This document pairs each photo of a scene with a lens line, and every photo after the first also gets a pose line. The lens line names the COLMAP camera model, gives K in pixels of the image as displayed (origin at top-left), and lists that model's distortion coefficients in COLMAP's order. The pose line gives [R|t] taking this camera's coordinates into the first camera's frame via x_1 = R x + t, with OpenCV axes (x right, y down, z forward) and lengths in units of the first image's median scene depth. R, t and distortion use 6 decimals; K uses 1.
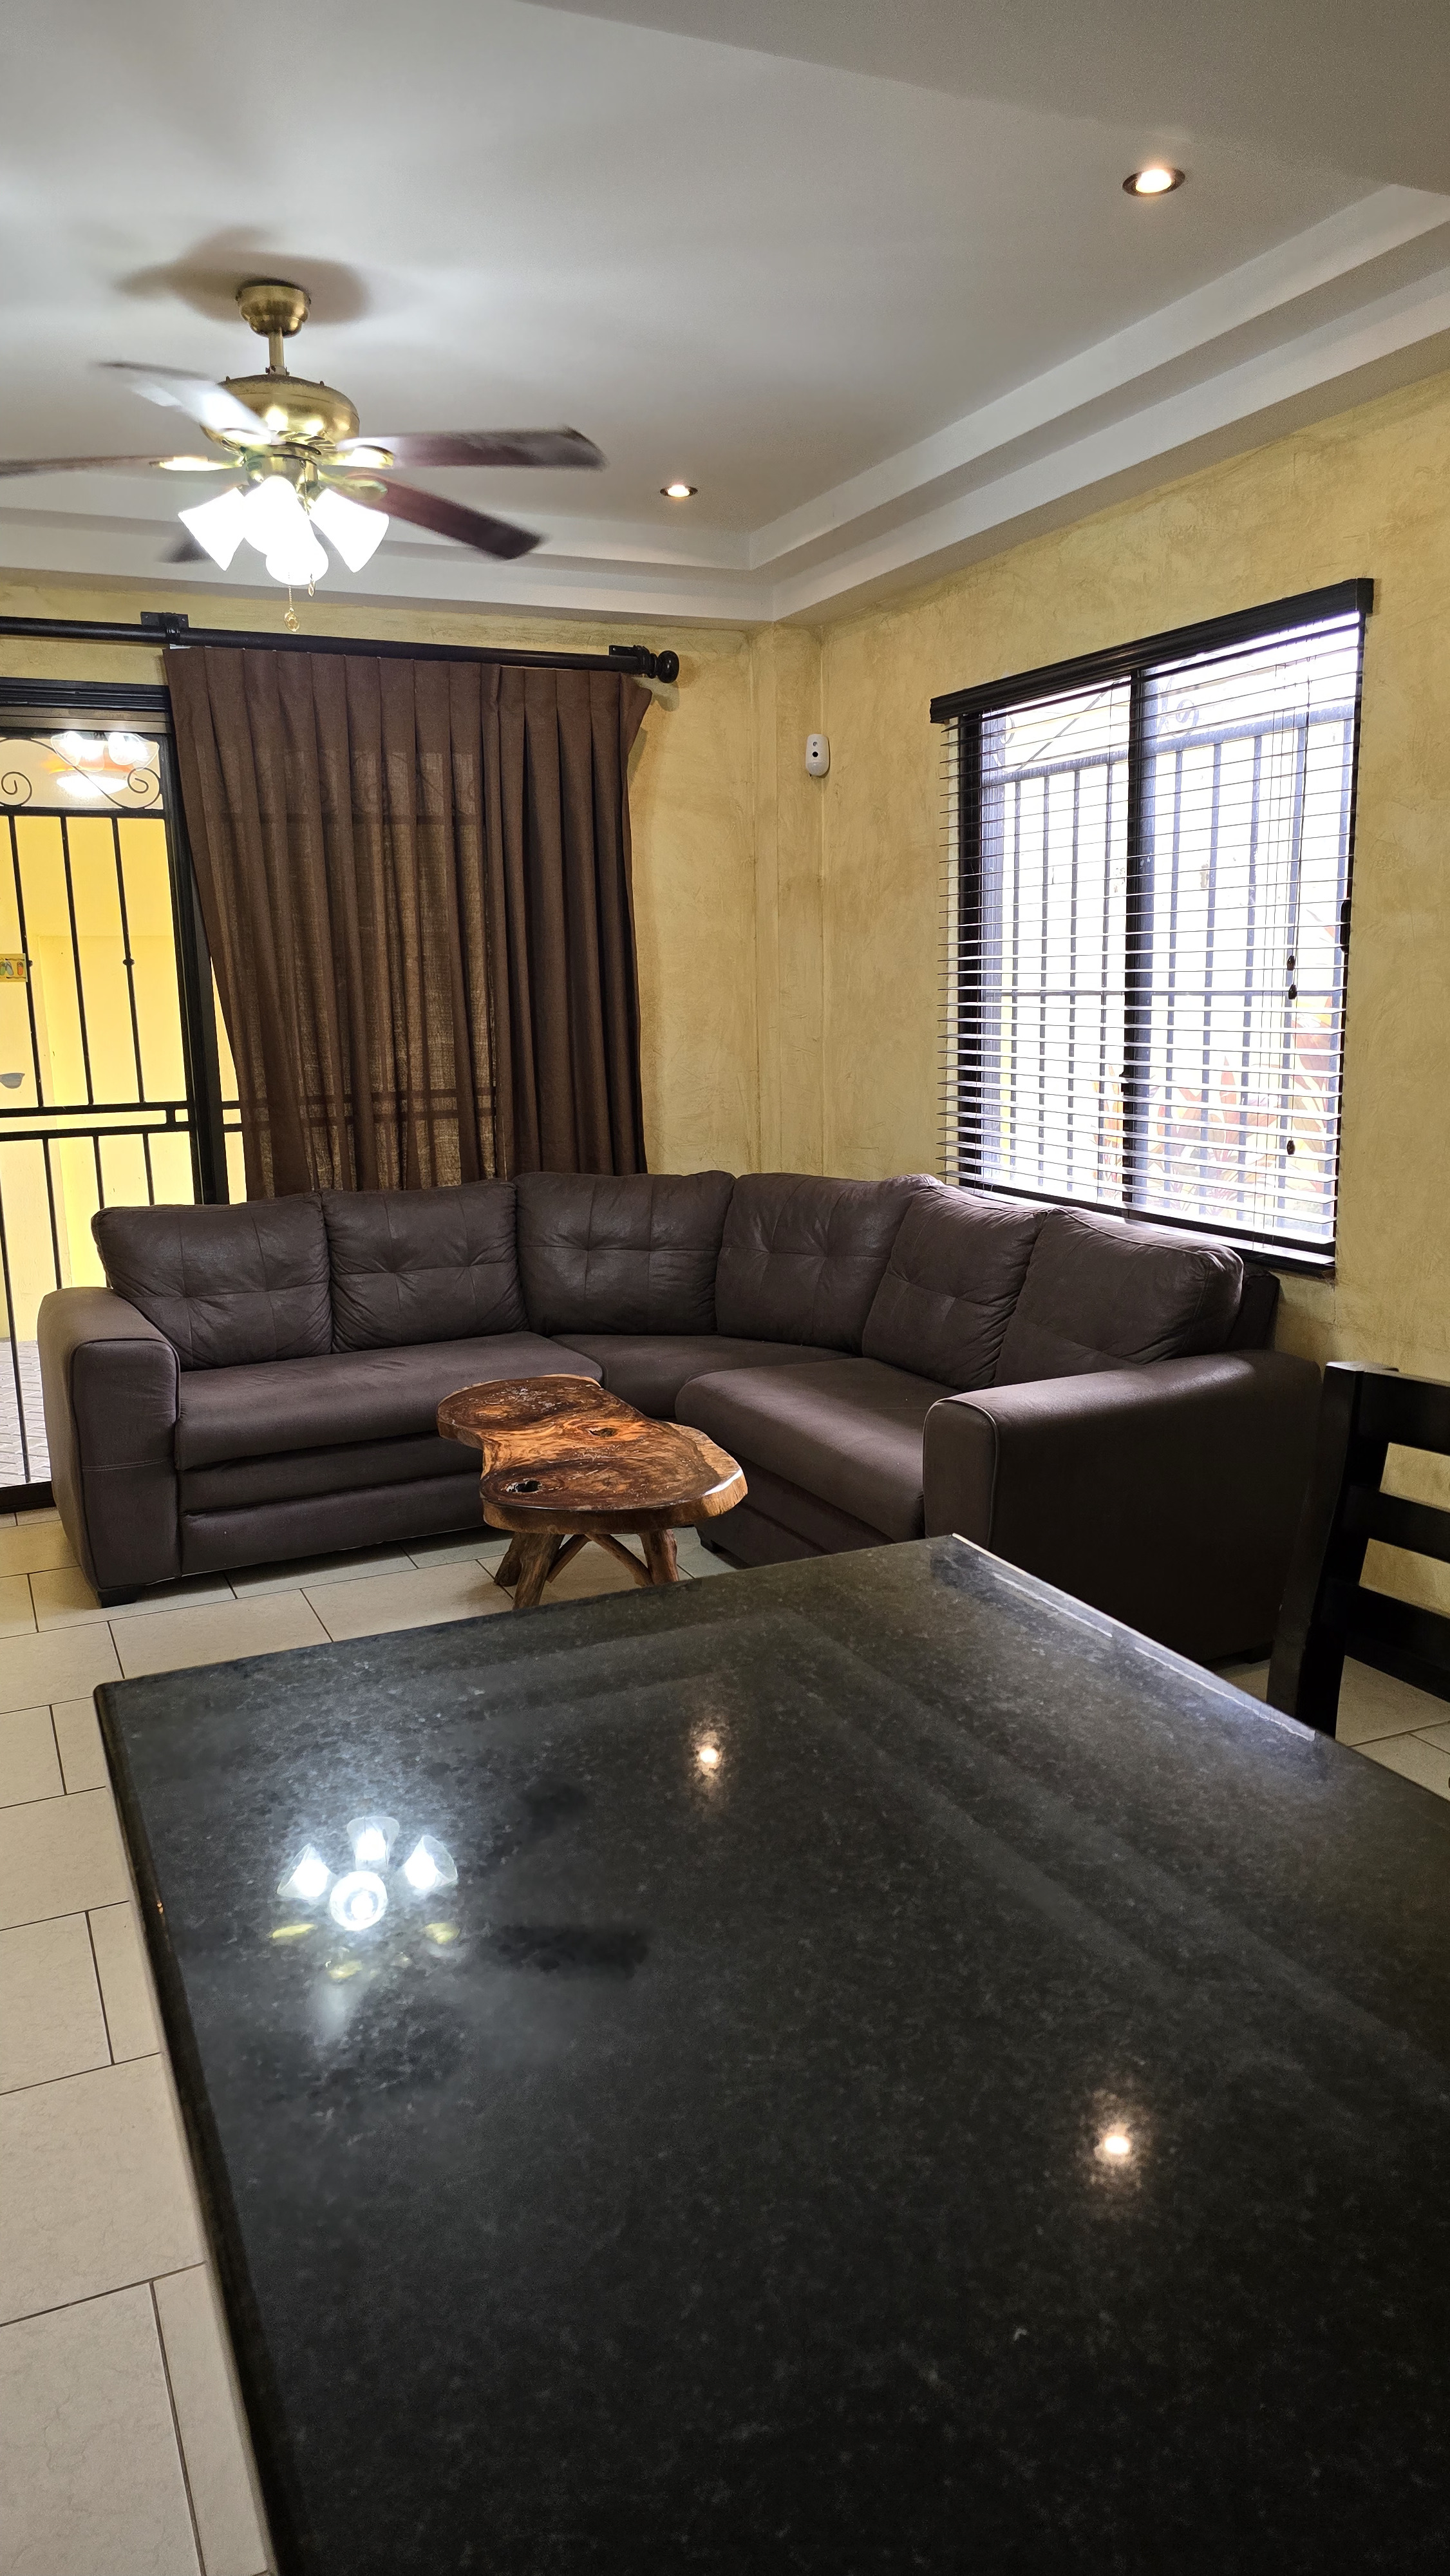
lens RADIAL K [[1788.3, 0, 715.2], [0, 1788.3, 1270.3], [0, 0, 1]] dist [0.062015, -0.003408]
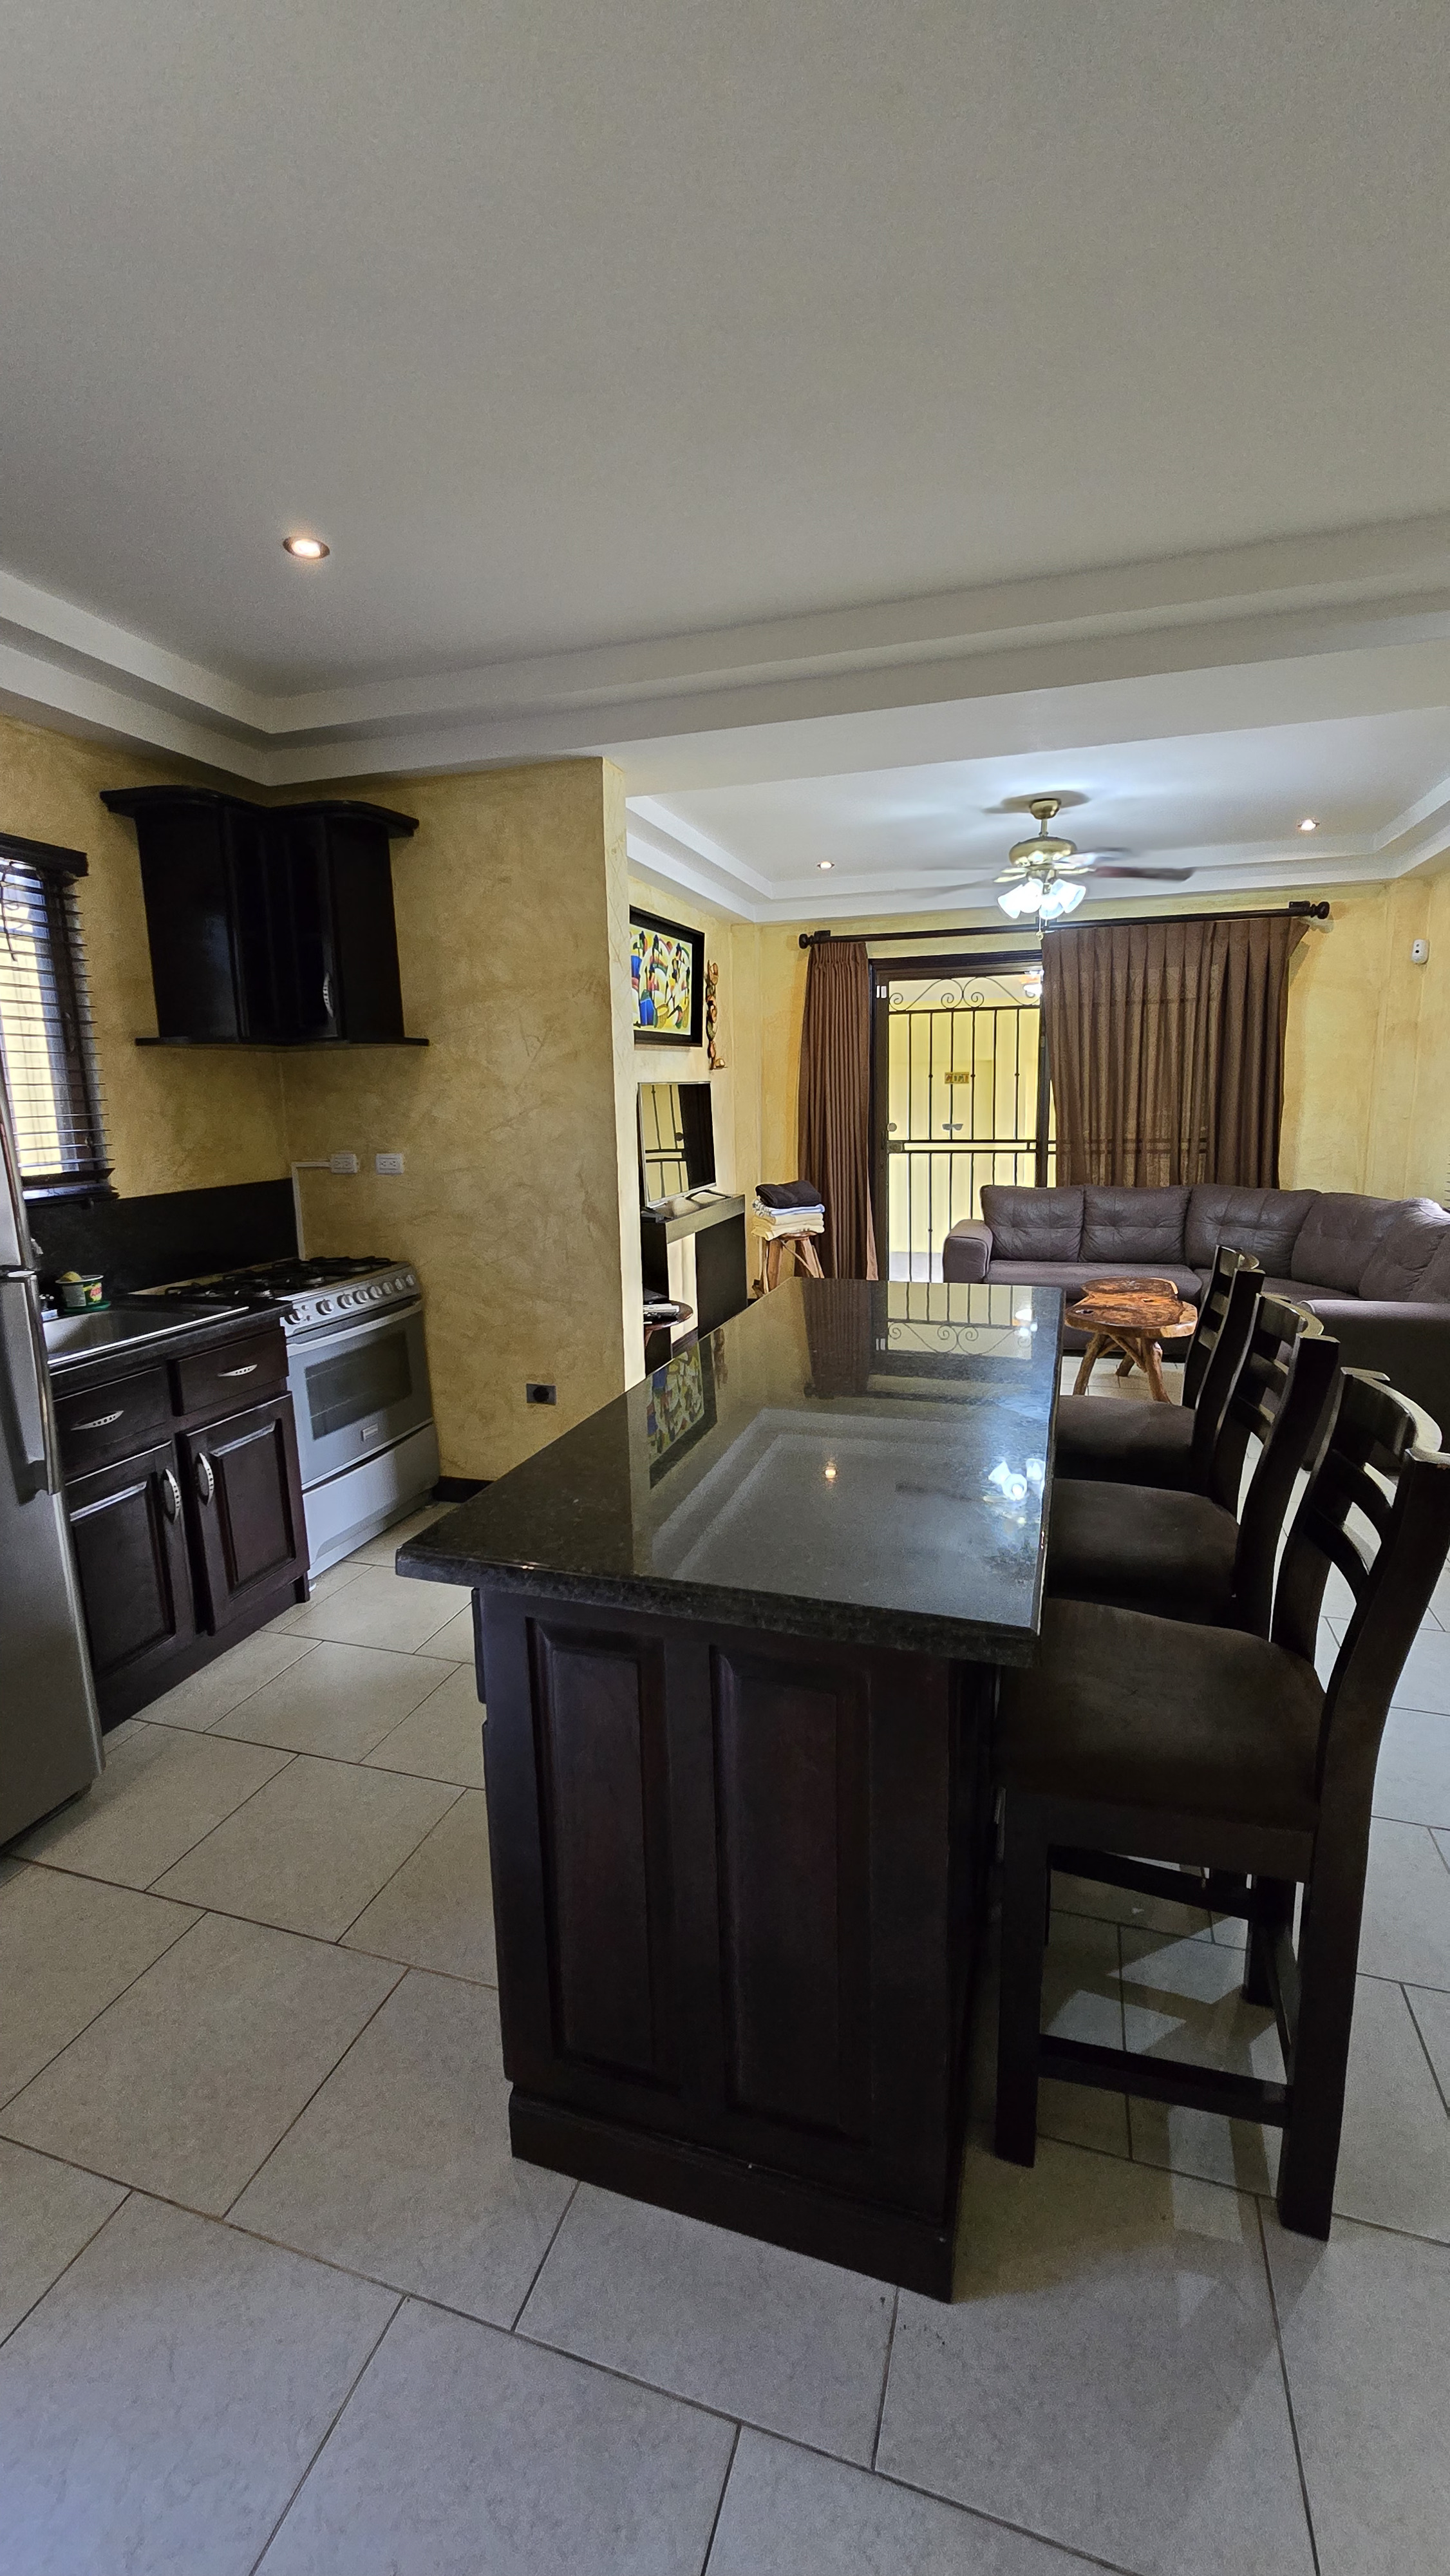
lens RADIAL K [[1054.4, 0, 726.5], [0, 1054.4, 1284.3], [0, 0, 1]] dist [-0.000580, 0.000043]
pose [[0.763961, 0.129280, -0.632179, 0.243051], [-0.101956, 0.991601, 0.079572, 0.015281], [0.637156, 0.003665, 0.770726, -0.204136]]
